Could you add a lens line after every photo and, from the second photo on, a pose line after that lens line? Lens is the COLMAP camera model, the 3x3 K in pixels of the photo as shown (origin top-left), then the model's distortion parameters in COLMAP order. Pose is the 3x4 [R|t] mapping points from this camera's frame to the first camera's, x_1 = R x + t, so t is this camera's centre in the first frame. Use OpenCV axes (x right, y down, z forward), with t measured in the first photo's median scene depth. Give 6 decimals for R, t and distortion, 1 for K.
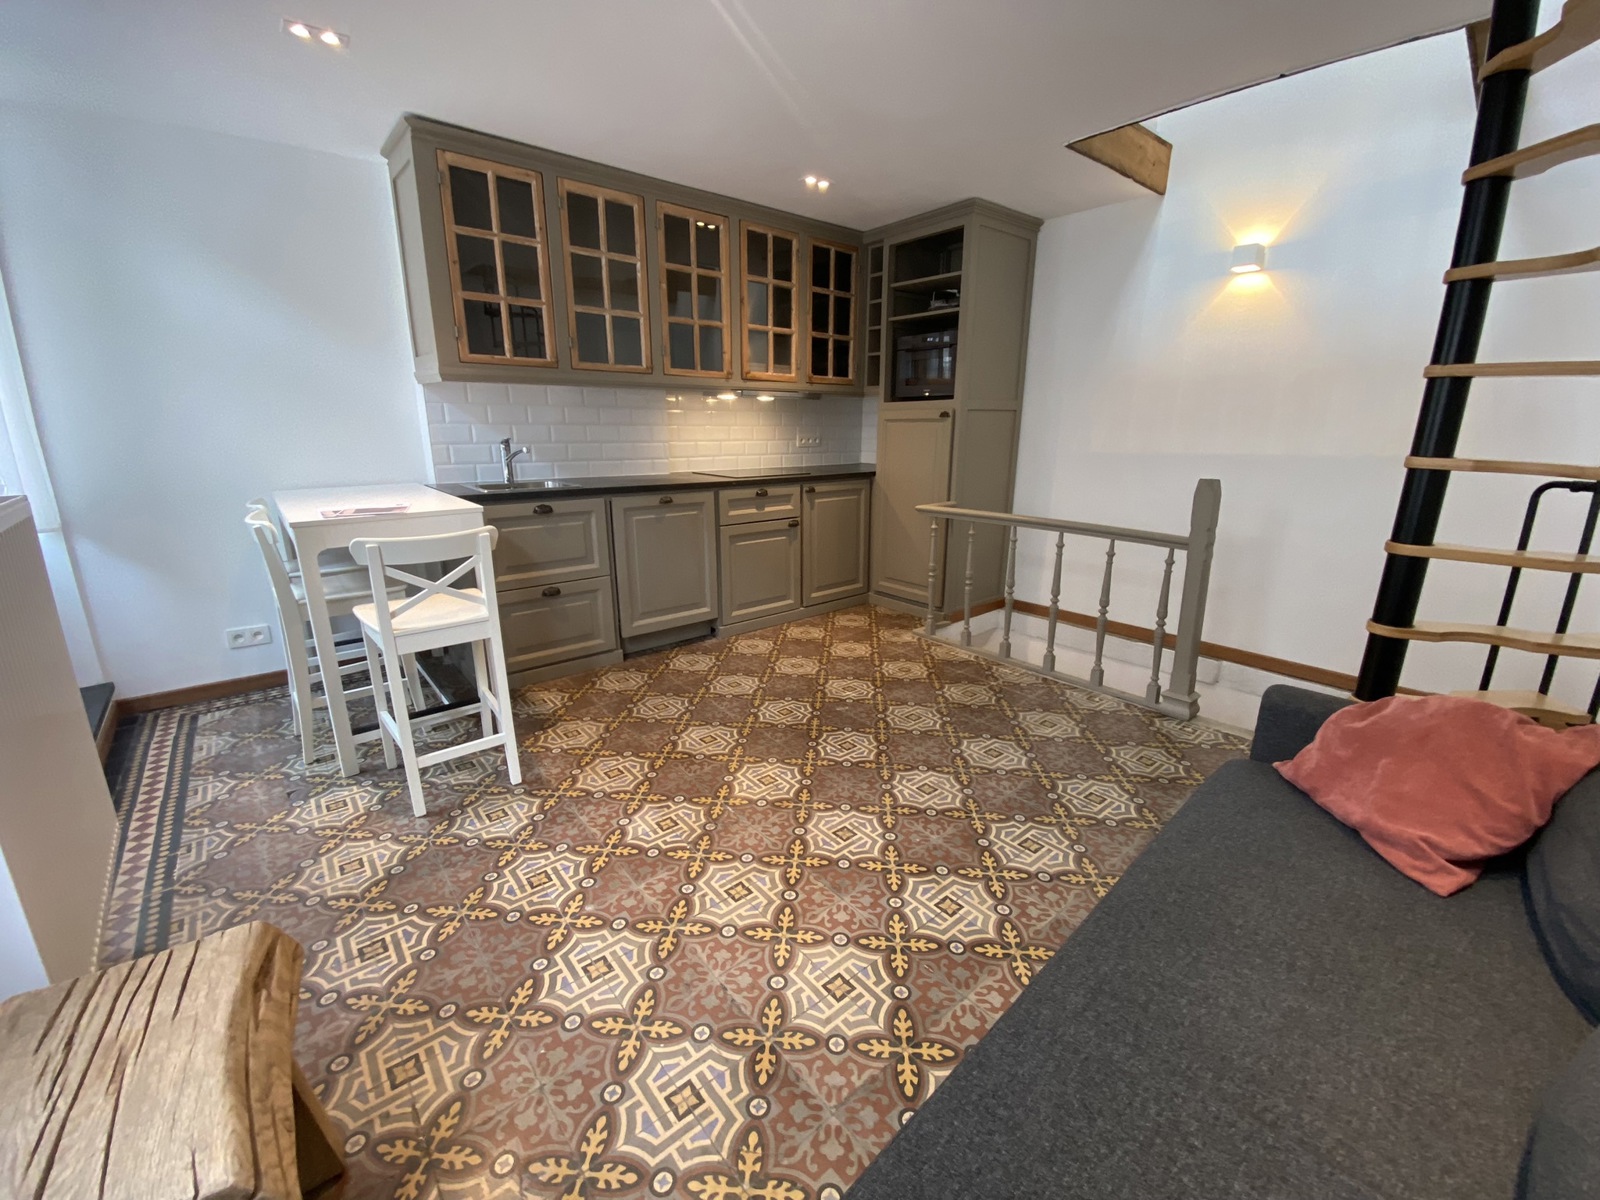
lens RADIAL K [[647.3, 0, 800.4], [0, 647.3, 595.9], [0, 0, 1]] dist [0.025032, -0.022759]
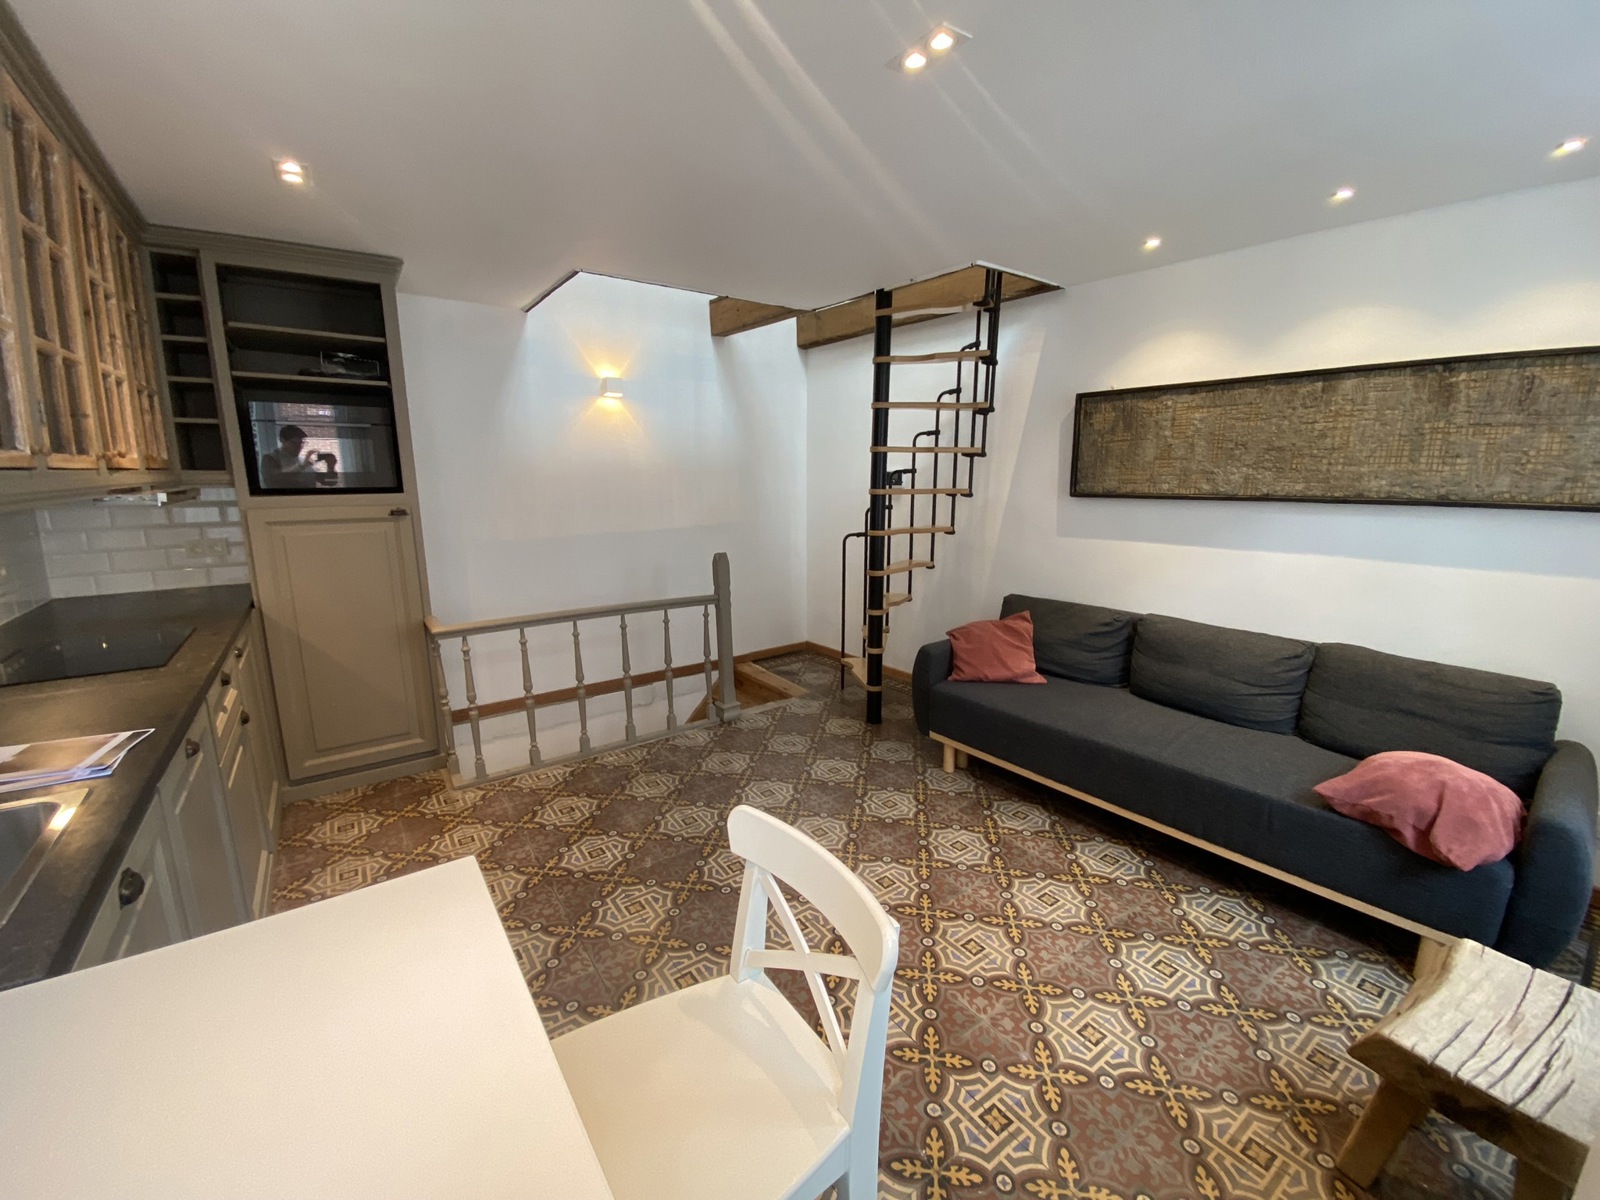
lens RADIAL K [[647.3, 0, 800.4], [0, 647.3, 595.9], [0, 0, 1]] dist [0.025032, -0.022759]
pose [[0.072829, -0.186542, 0.979744, -1.012144], [0.258260, 0.952373, 0.162133, -0.359191], [-0.963326, 0.241221, 0.117537, 0.902079]]
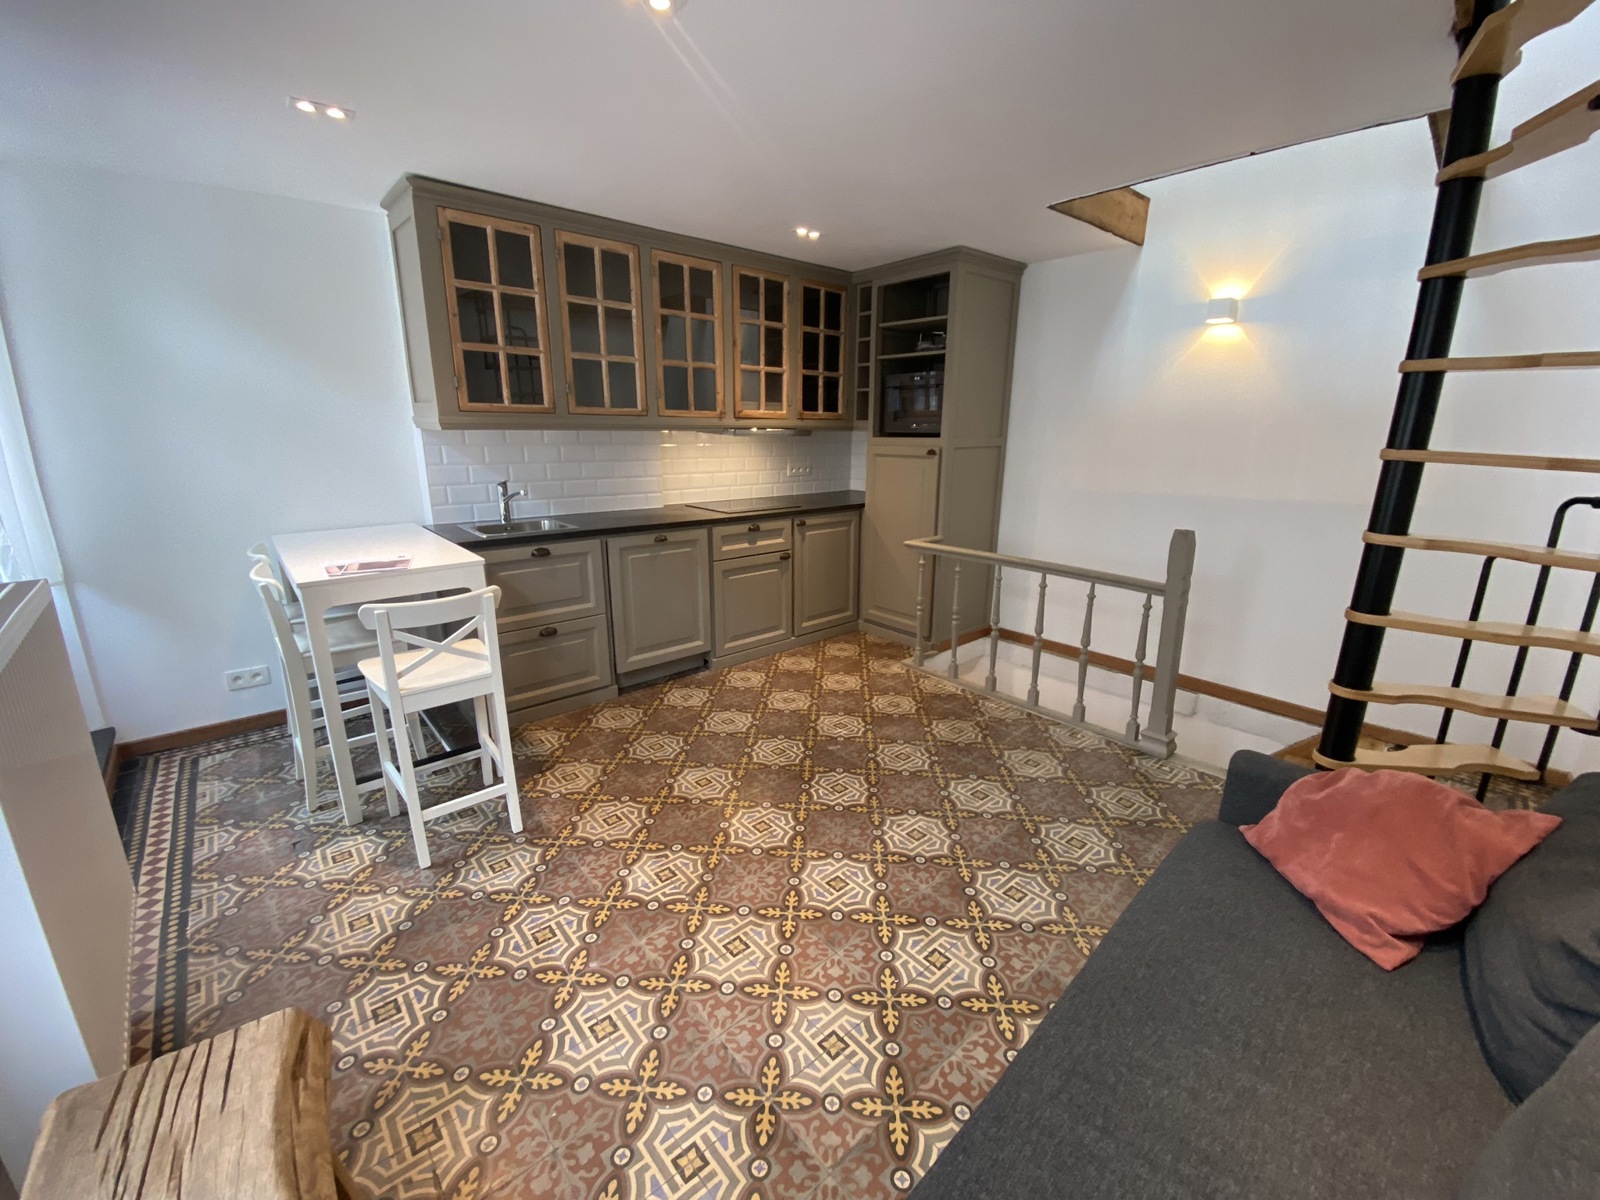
lens RADIAL K [[647.3, 0, 800.4], [0, 647.3, 595.9], [0, 0, 1]] dist [0.025032, -0.022759]
pose [[0.999830, -0.001361, 0.018373, -0.009872], [0.001423, 0.999993, -0.003365, -0.092337], [-0.018368, 0.003390, 0.999826, -0.043581]]
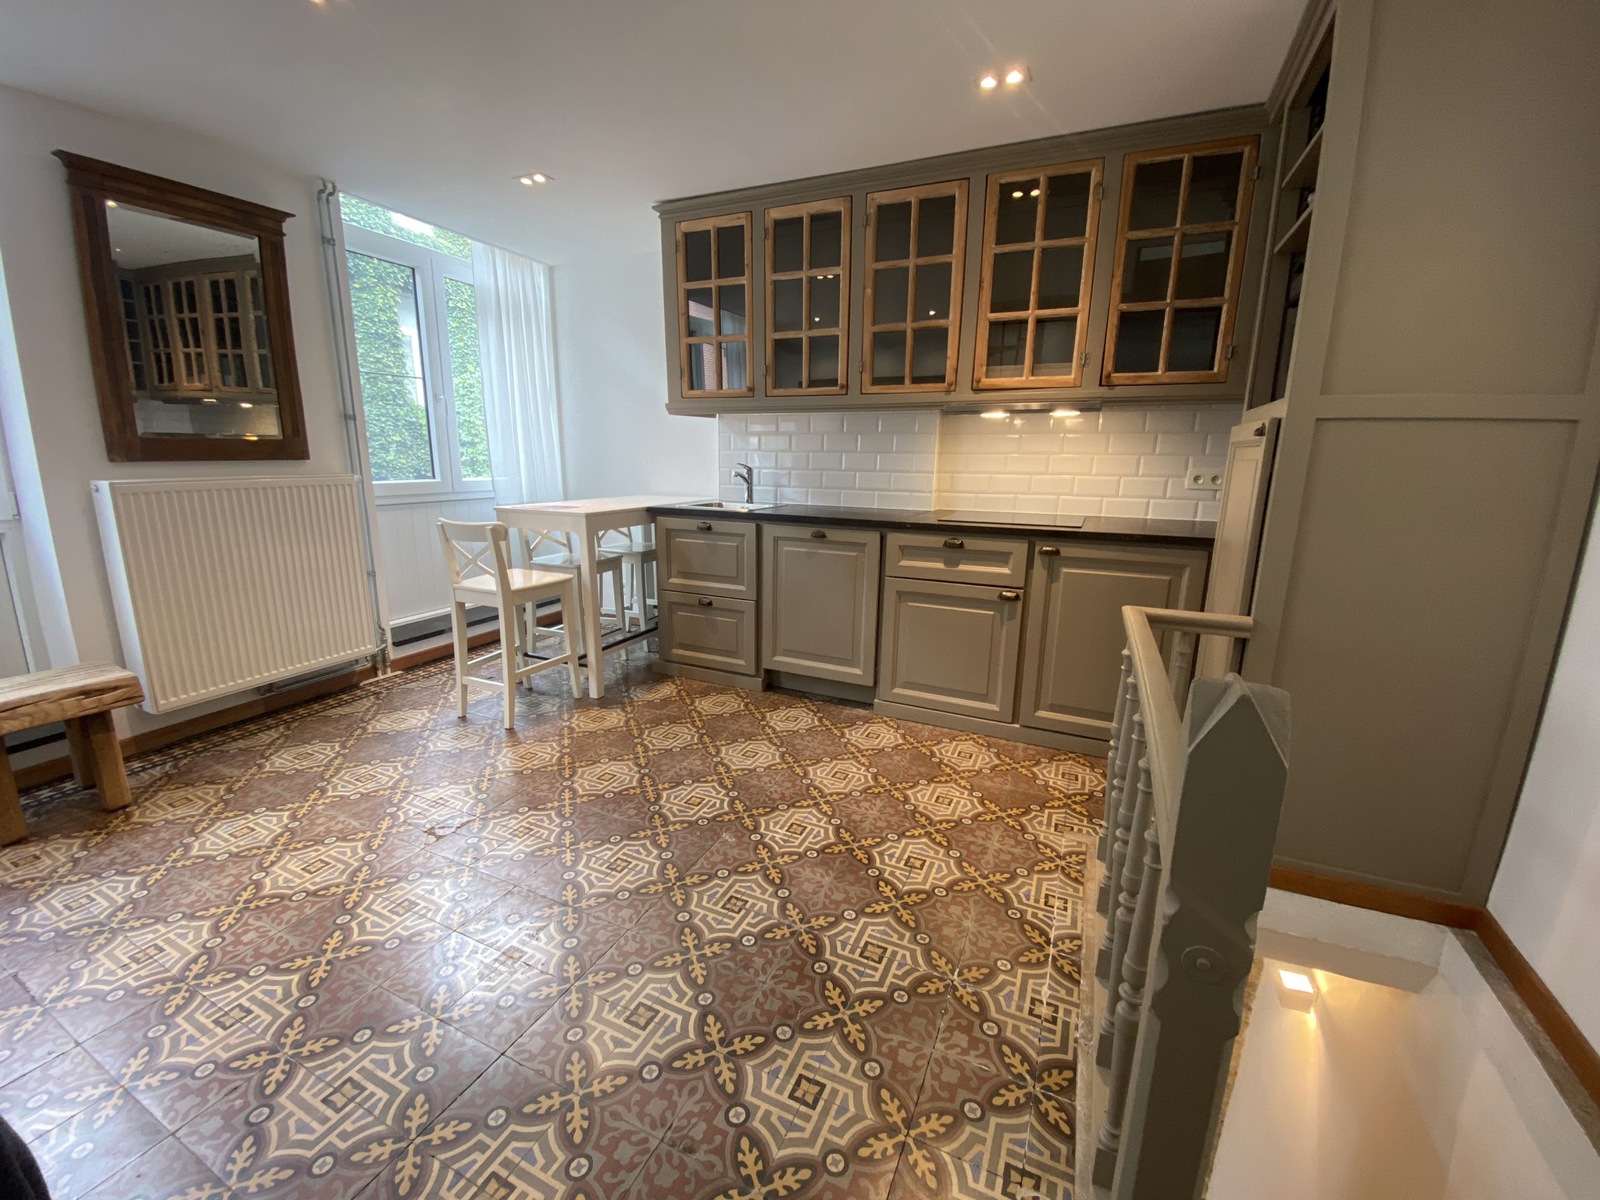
lens RADIAL K [[647.3, 0, 800.4], [0, 647.3, 595.9], [0, 0, 1]] dist [0.025032, -0.022759]
pose [[0.419721, 0.199761, -0.885398, 0.993992], [-0.243979, 0.964409, 0.101929, -0.257493], [0.874247, 0.173237, 0.453520, 1.010267]]
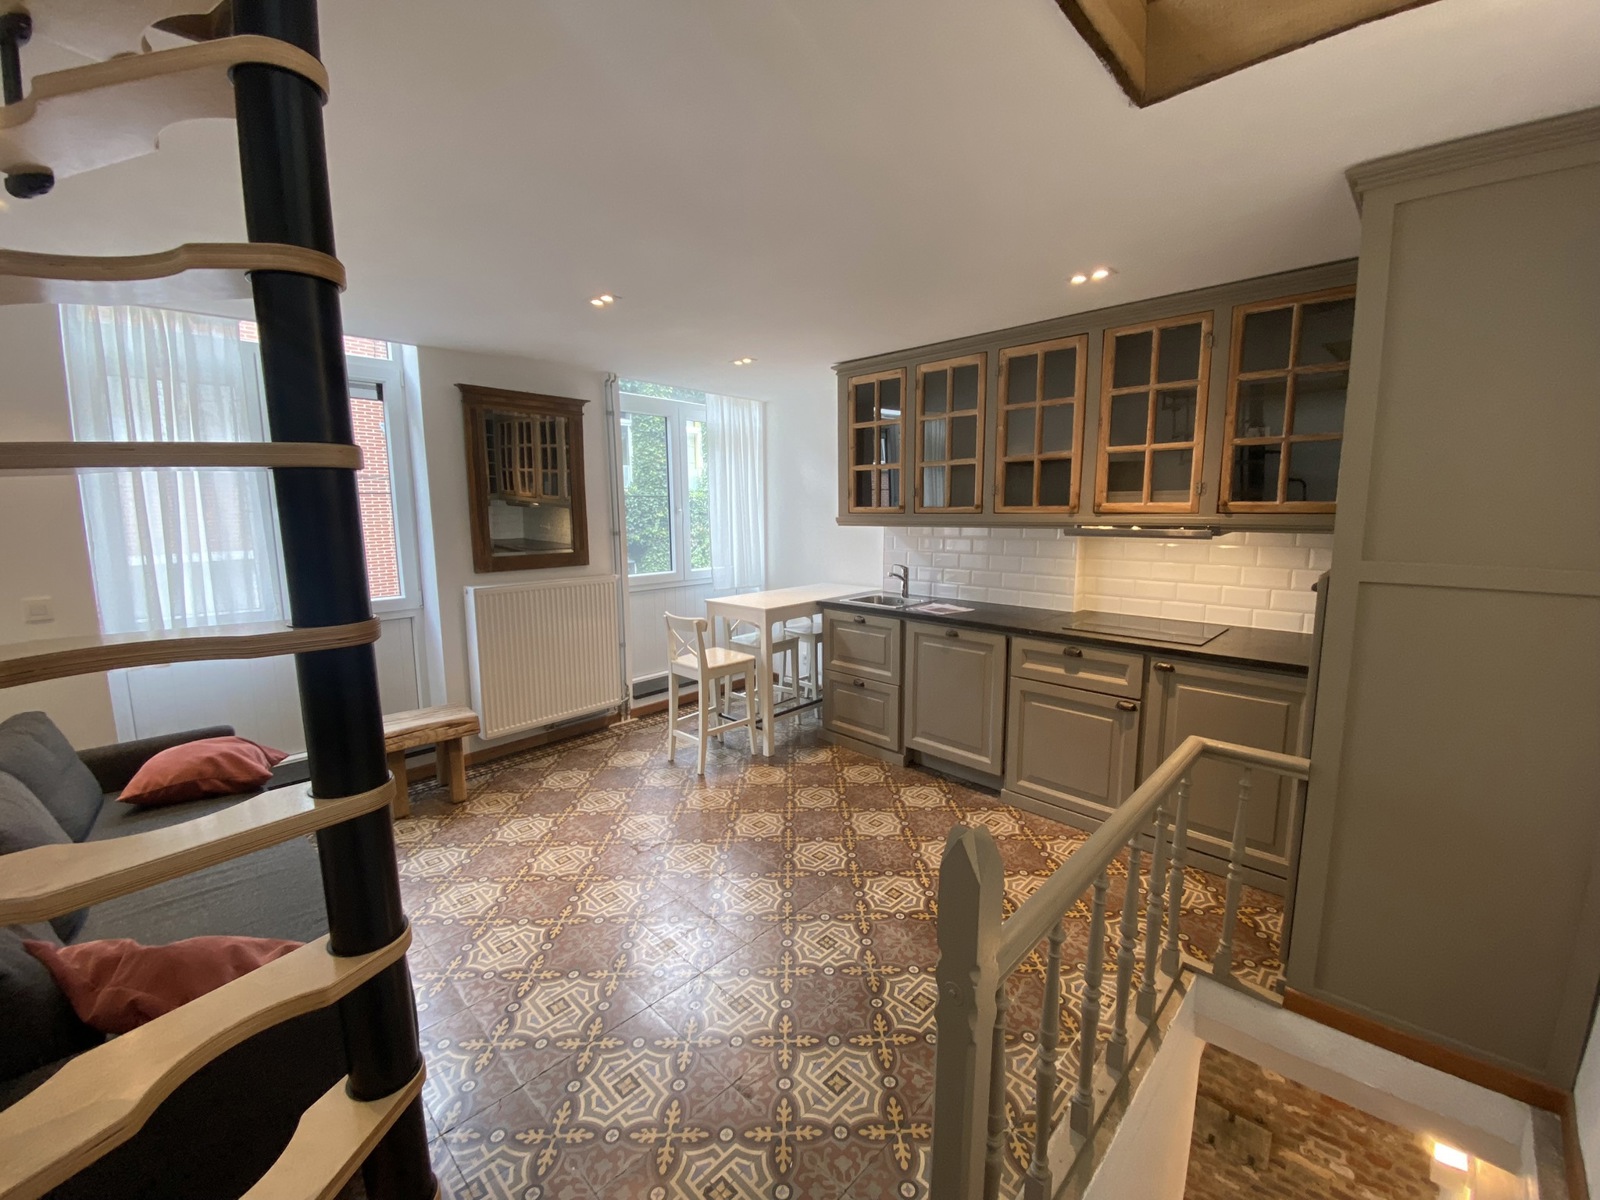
lens RADIAL K [[647.3, 0, 800.4], [0, 647.3, 595.9], [0, 0, 1]] dist [0.025032, -0.022759]
pose [[0.093995, 0.135087, -0.986365, 1.296370], [-0.247806, 0.962744, 0.108238, -0.437482], [0.964239, 0.234254, 0.123969, 1.078371]]
